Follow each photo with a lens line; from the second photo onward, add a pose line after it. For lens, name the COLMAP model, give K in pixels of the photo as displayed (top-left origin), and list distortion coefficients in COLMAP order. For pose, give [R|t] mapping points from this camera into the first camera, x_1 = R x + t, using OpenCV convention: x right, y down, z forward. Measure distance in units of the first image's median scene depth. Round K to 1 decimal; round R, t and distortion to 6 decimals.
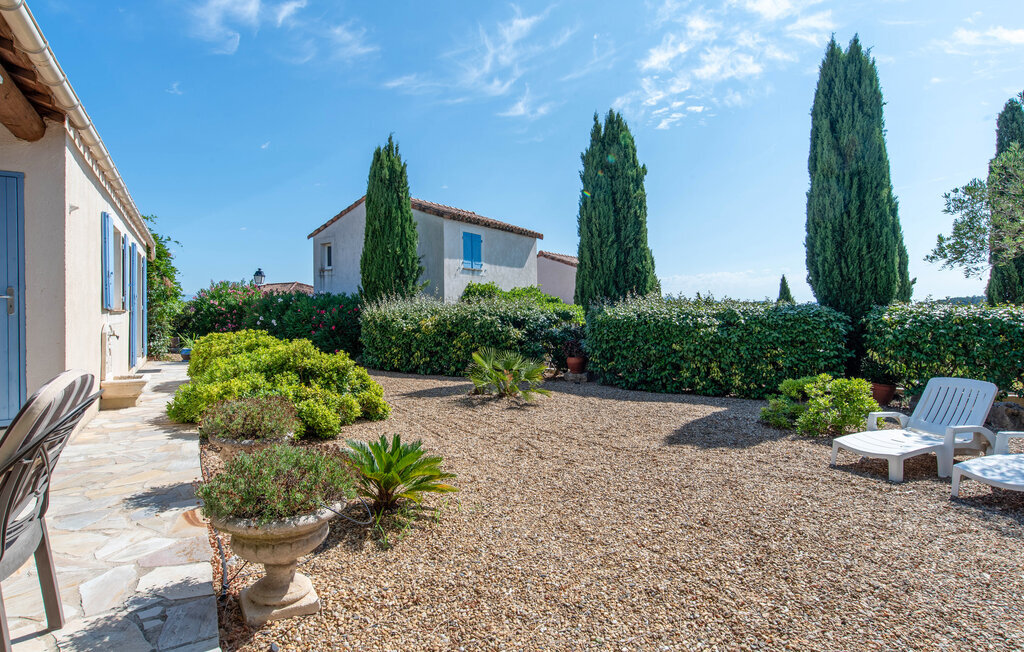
lens RADIAL K [[526.4, 0, 522.8], [0, 526.4, 310.7], [0, 0, 1]] dist [-0.005479, -0.000724]
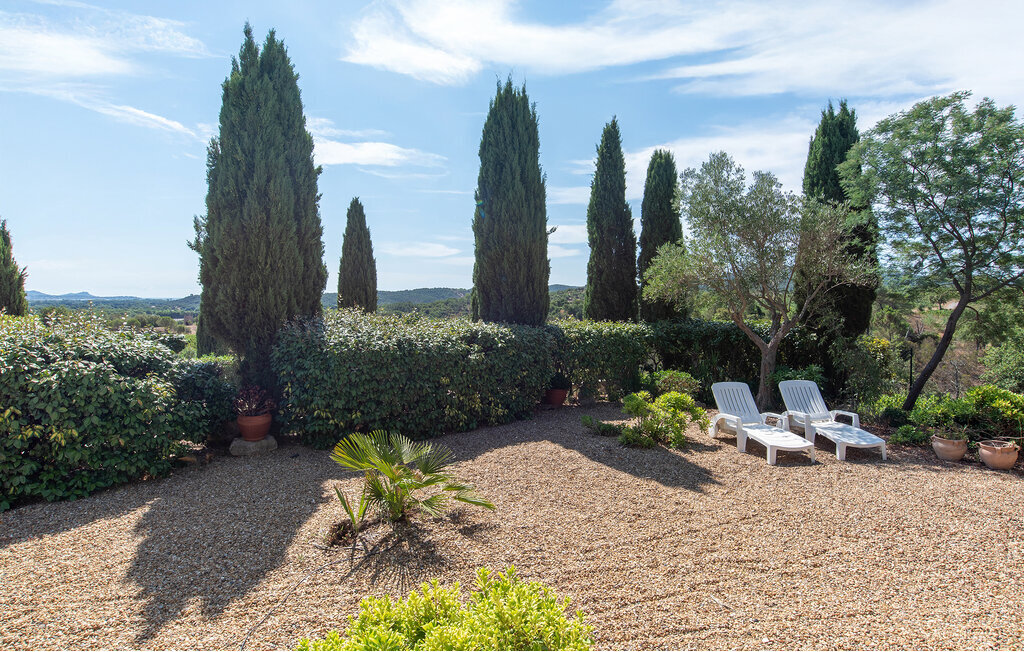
lens RADIAL K [[526.4, 0, 522.8], [0, 526.4, 310.7], [0, 0, 1]] dist [-0.005479, -0.000724]
pose [[0.343018, -0.011450, 0.939259, -0.346135], [-0.005911, 0.999880, 0.014348, -0.040136], [-0.939310, -0.010473, 0.342909, 0.467661]]
